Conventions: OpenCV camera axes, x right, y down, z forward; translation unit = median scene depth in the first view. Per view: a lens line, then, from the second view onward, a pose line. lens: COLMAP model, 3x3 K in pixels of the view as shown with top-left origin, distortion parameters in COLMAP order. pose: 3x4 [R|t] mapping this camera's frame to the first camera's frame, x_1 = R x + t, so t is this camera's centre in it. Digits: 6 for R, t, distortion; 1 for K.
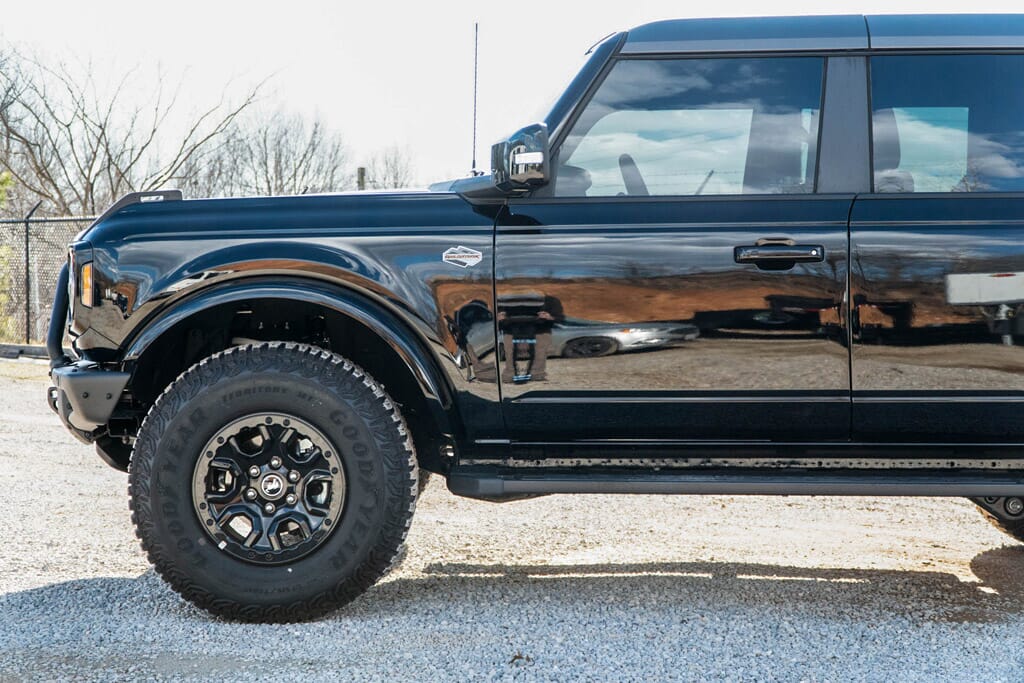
lens RADIAL K [[1532.7, 0, 512.7], [0, 1532.7, 341.5], [0, 0, 1]] dist [0.027210, 0.000000]
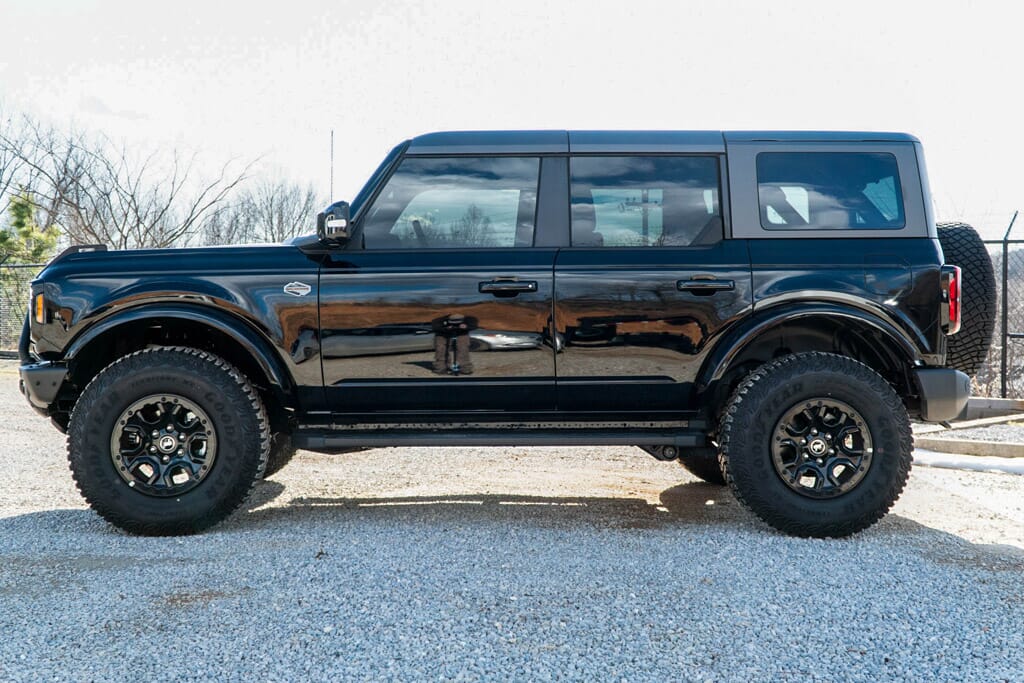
lens RADIAL K [[1098.3, 0, 507.0], [0, 1098.3, 337.5], [0, 0, 1]] dist [0.013631, 0.000000]
pose [[0.997957, -0.004436, 0.063737, 0.100682], [0.005172, 0.999922, -0.011379, 0.005093], [-0.063681, 0.011686, 0.997902, -0.080964]]
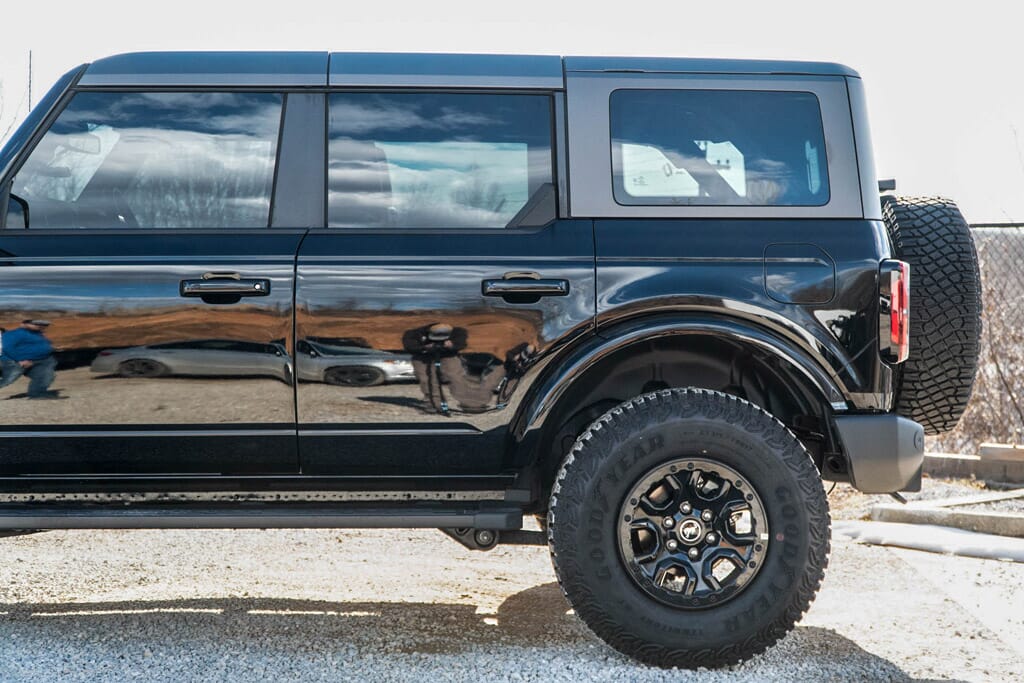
lens RADIAL K [[1572.2, 0, 511.6], [0, 1572.2, 345.6], [0, 0, 1]] dist [0.032215, 0.000000]
pose [[0.996182, 0.002480, 0.087260, 0.264055], [-0.000783, 0.999810, -0.019478, 0.000698], [-0.087292, 0.019336, 0.995995, -0.040536]]
